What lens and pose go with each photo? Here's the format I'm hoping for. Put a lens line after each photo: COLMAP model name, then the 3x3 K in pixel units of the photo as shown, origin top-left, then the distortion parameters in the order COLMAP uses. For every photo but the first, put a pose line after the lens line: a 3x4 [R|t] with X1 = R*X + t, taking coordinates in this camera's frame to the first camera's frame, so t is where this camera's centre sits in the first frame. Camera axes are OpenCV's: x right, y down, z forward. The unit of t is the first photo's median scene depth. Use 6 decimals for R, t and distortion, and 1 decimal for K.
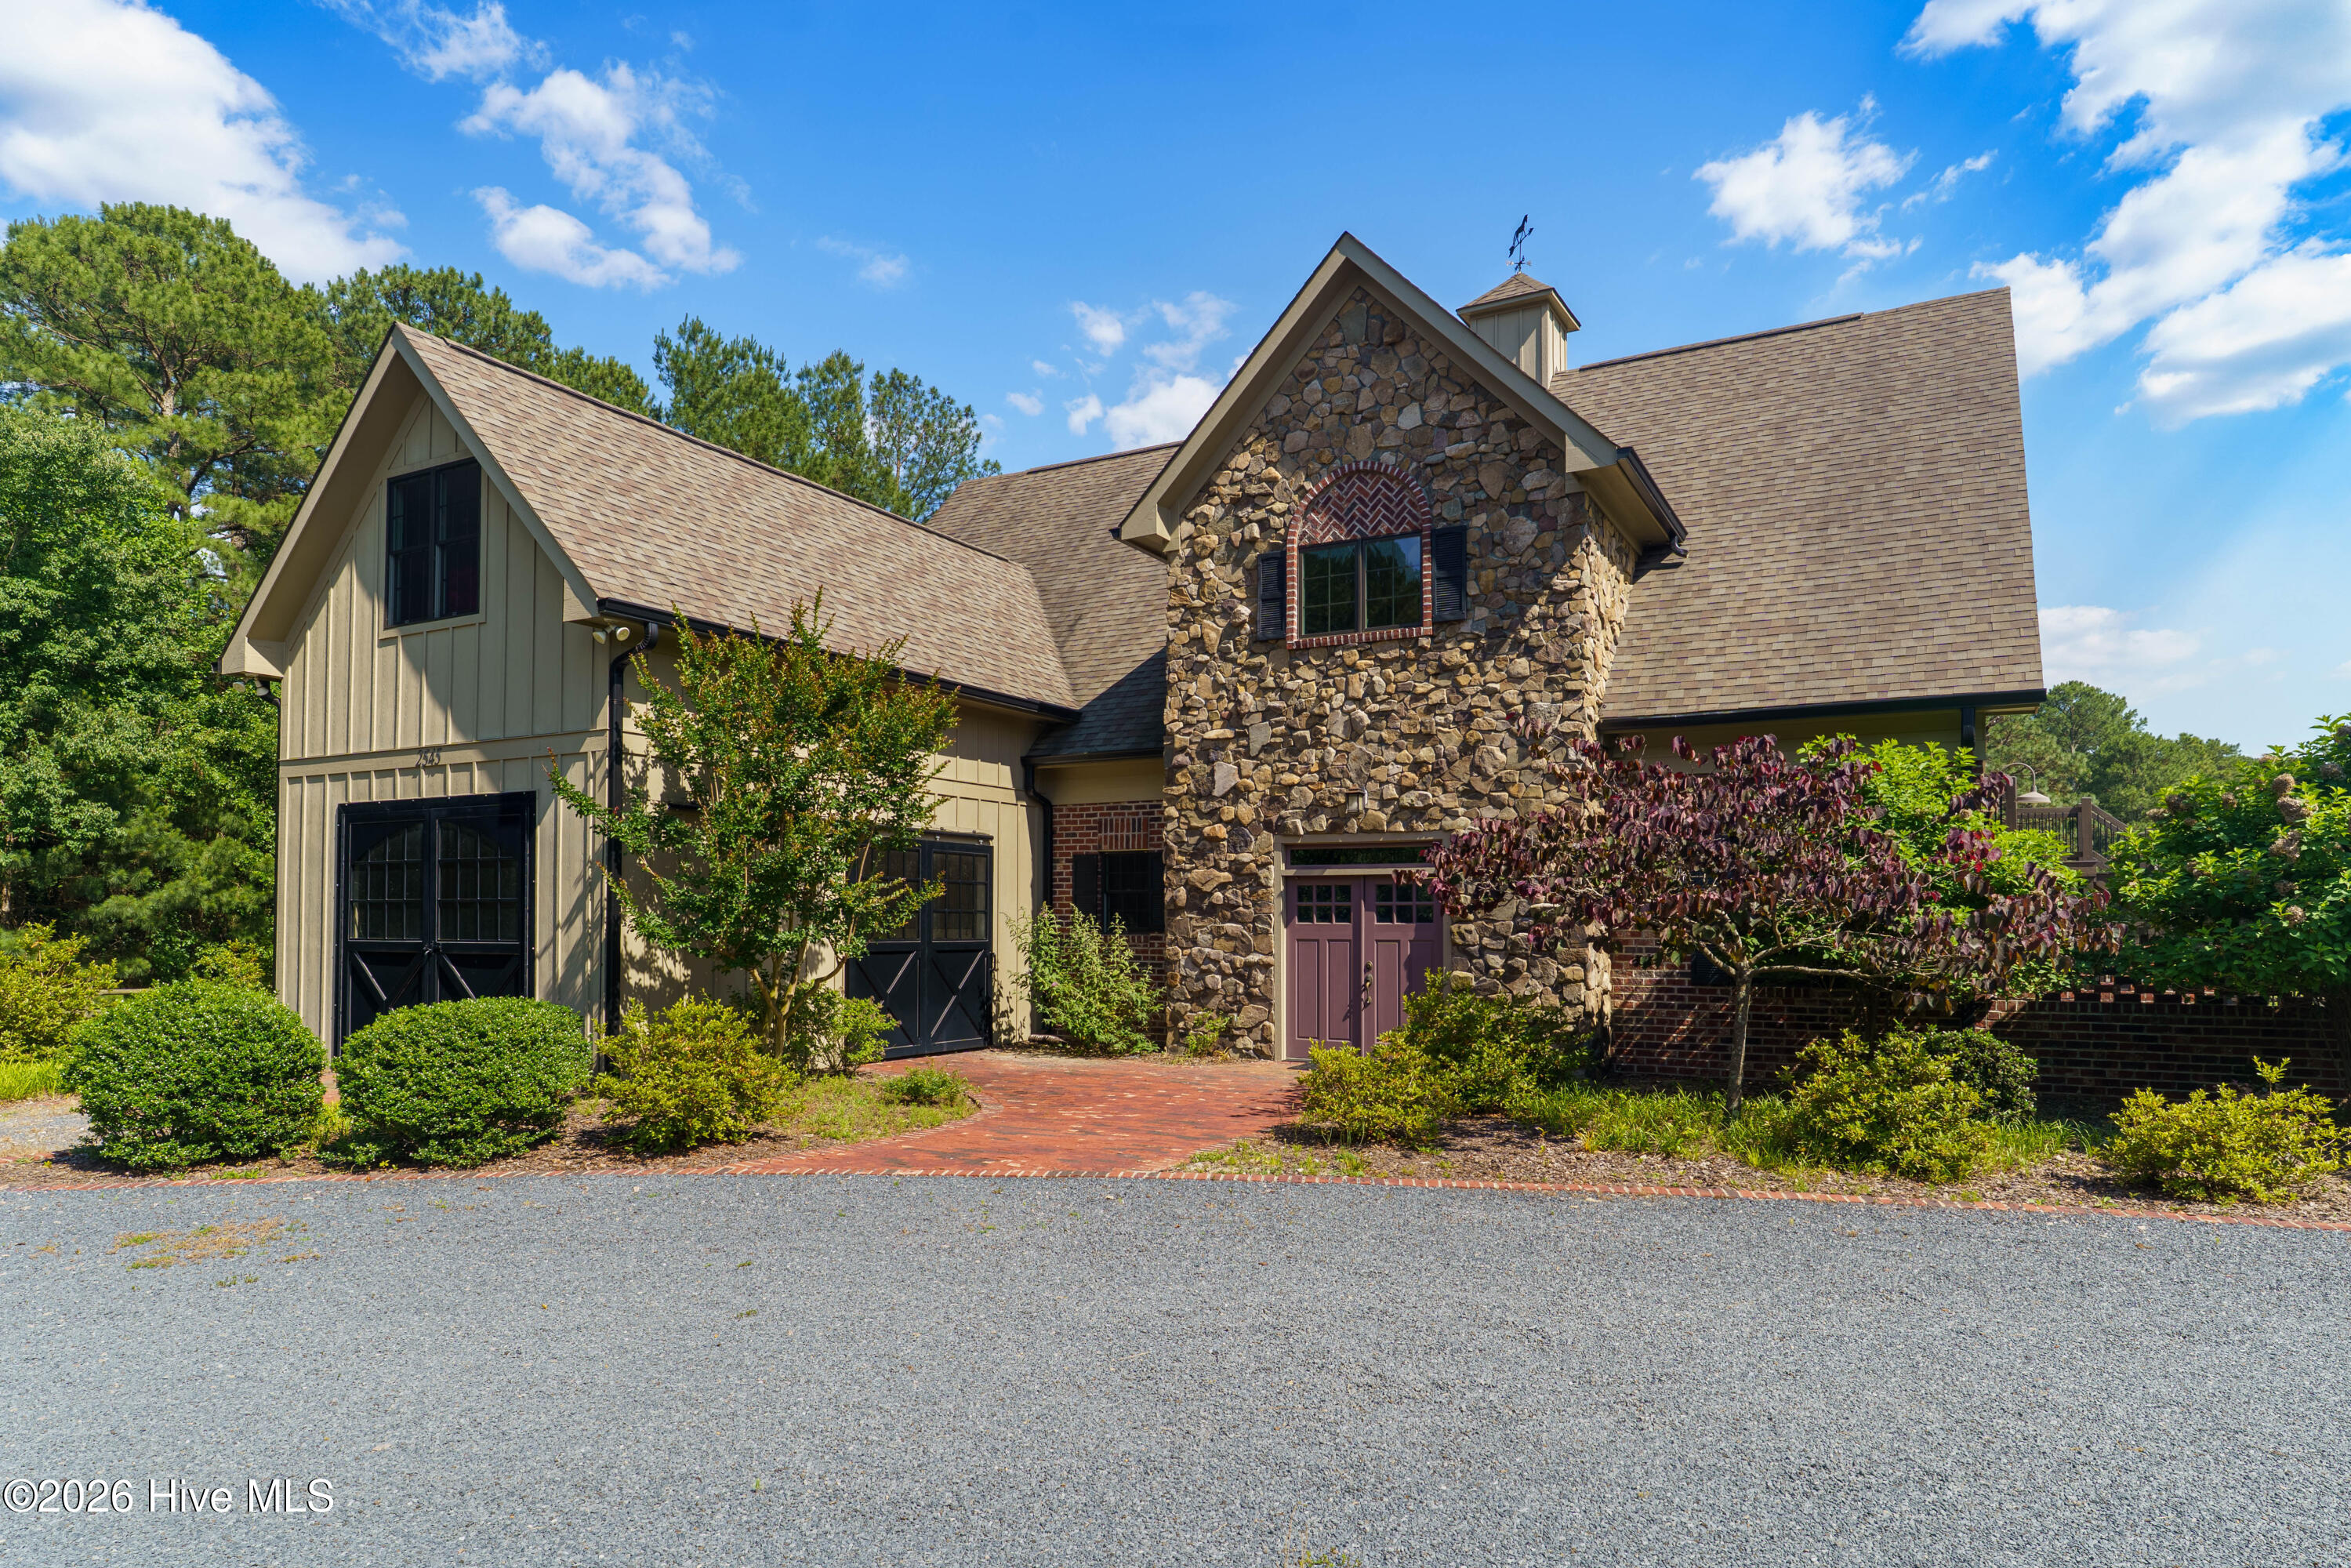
lens RADIAL K [[1423.3, 0, 1177.4], [0, 1423.3, 902.9], [0, 0, 1]] dist [-0.003268, -0.000907]
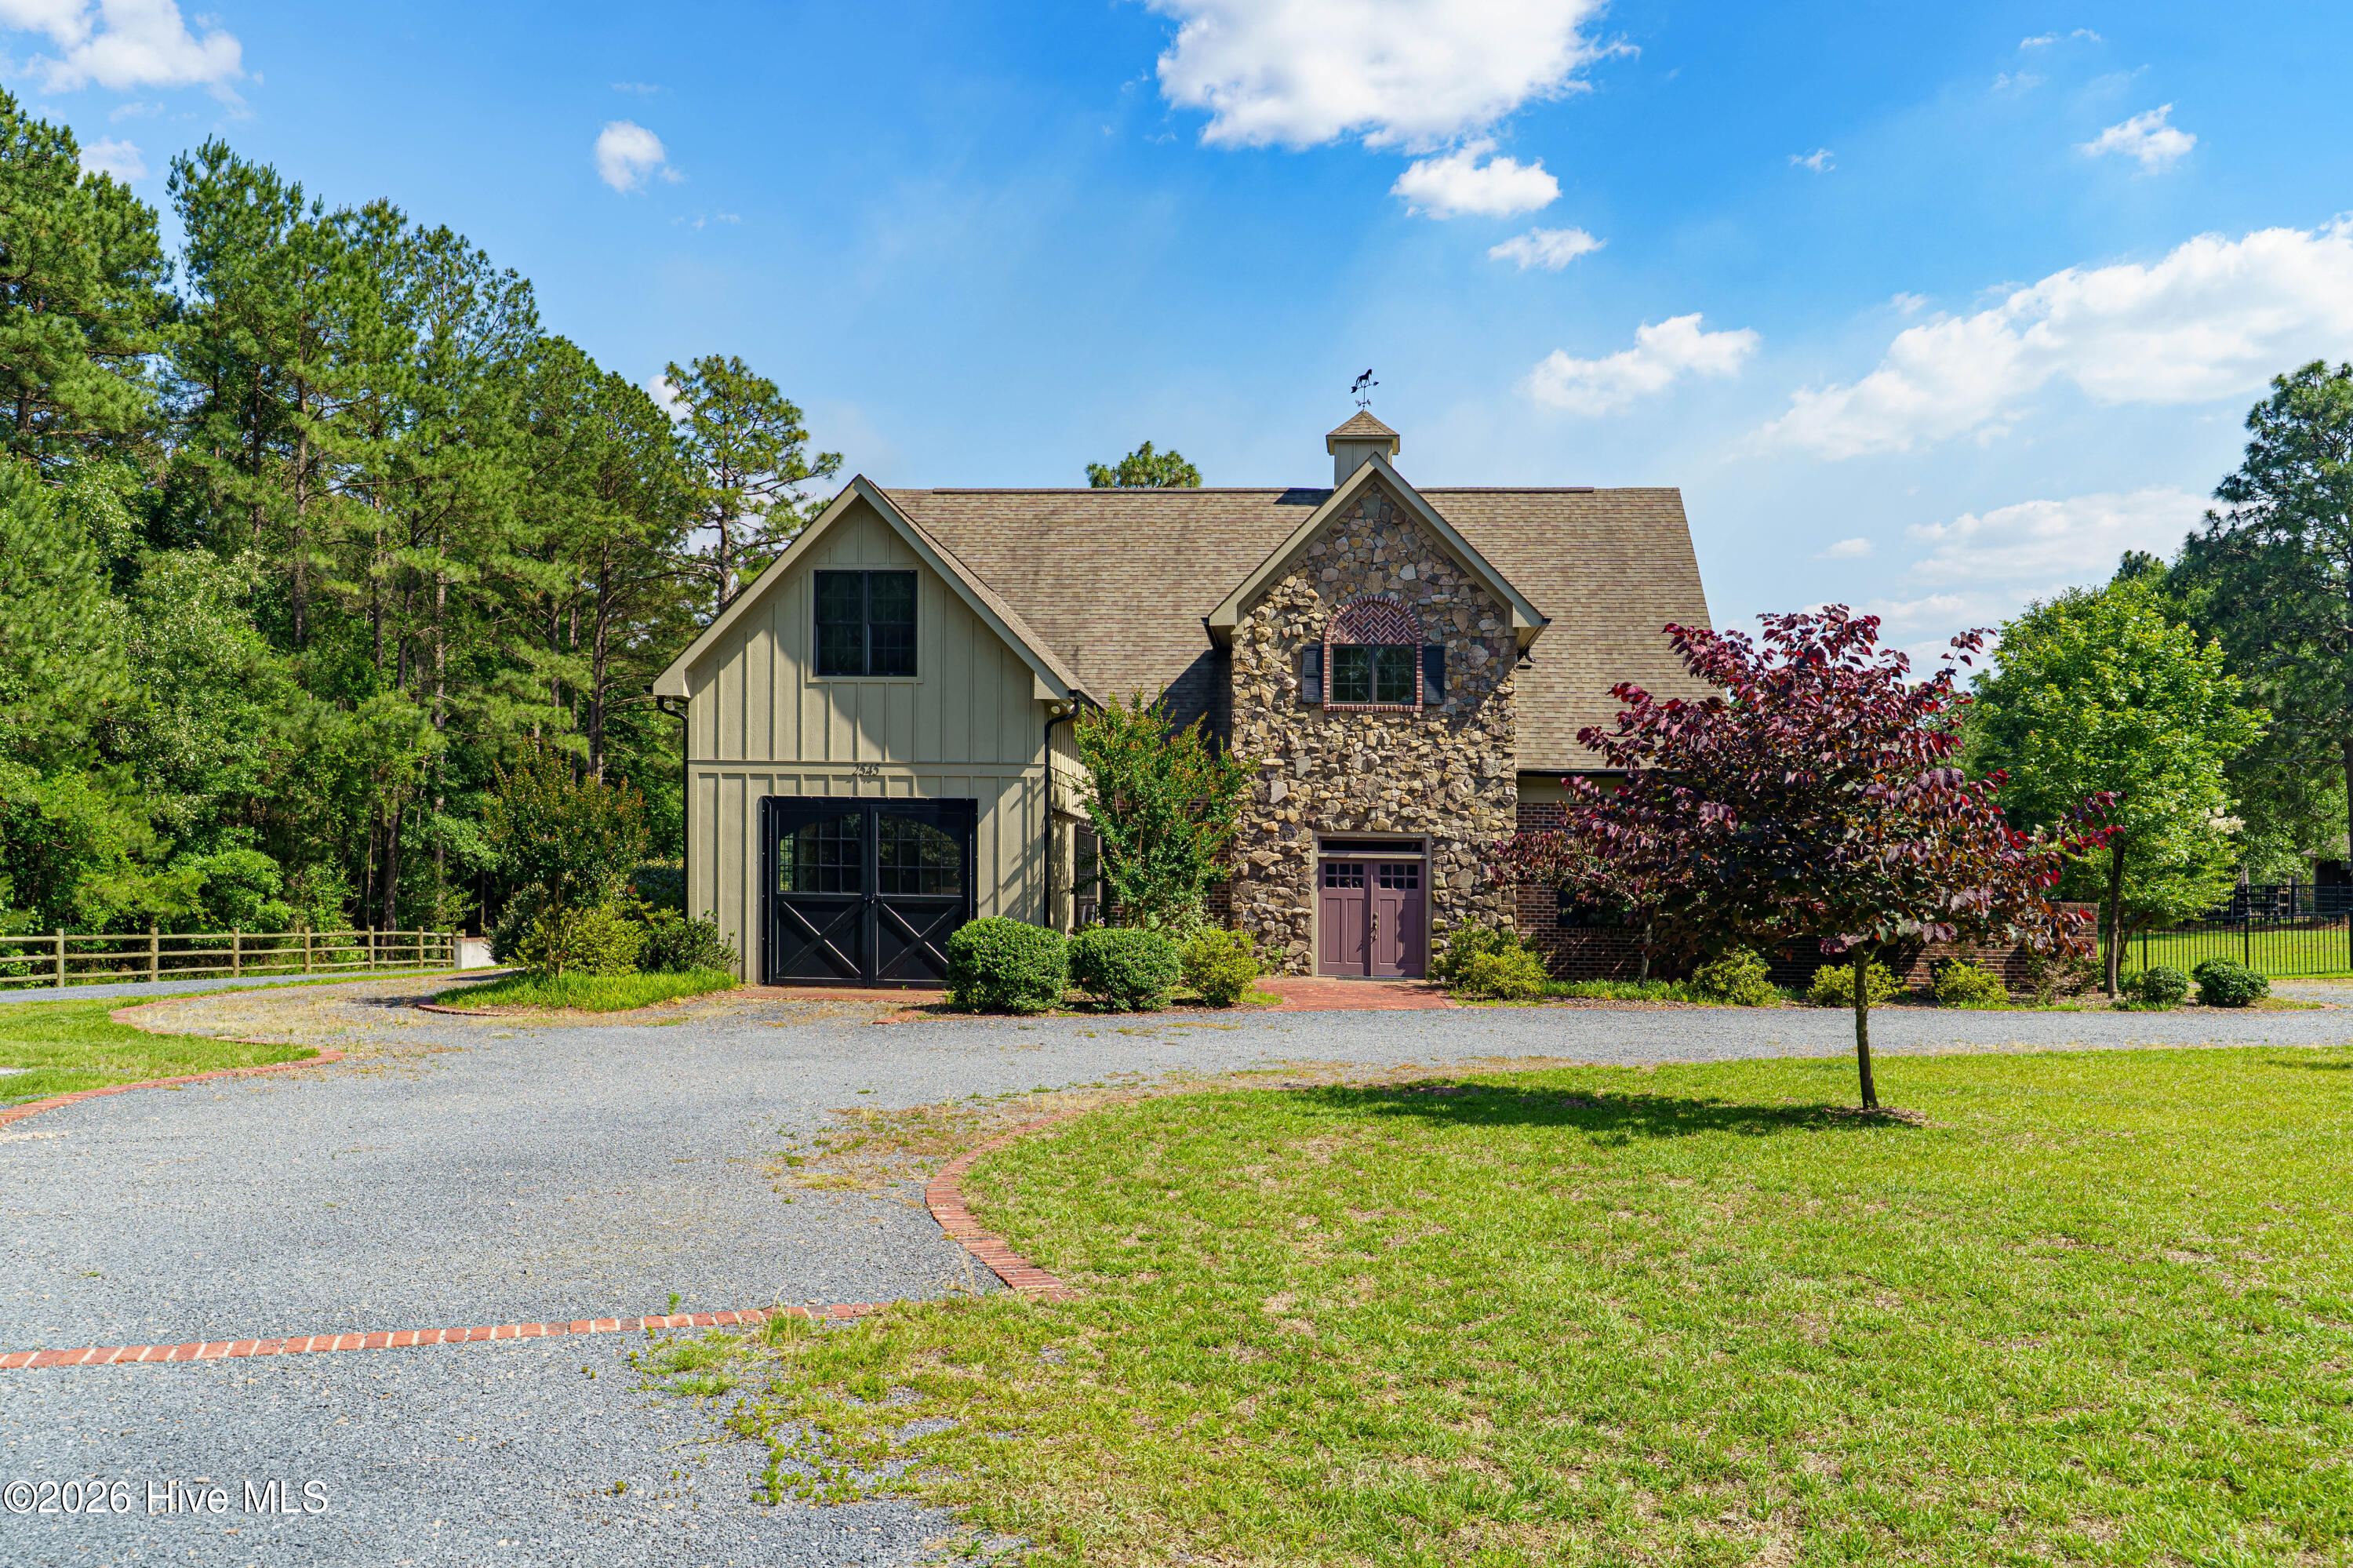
lens RADIAL K [[1921.4, 0, 1183.6], [0, 1921.4, 886.4], [0, 0, 1]] dist [0.006071, -0.000871]
pose [[0.908071, 0.011535, 0.418657, -0.957214], [-0.019633, 0.999694, 0.015039, -0.016251], [-0.418355, -0.021876, 0.908020, -0.855735]]
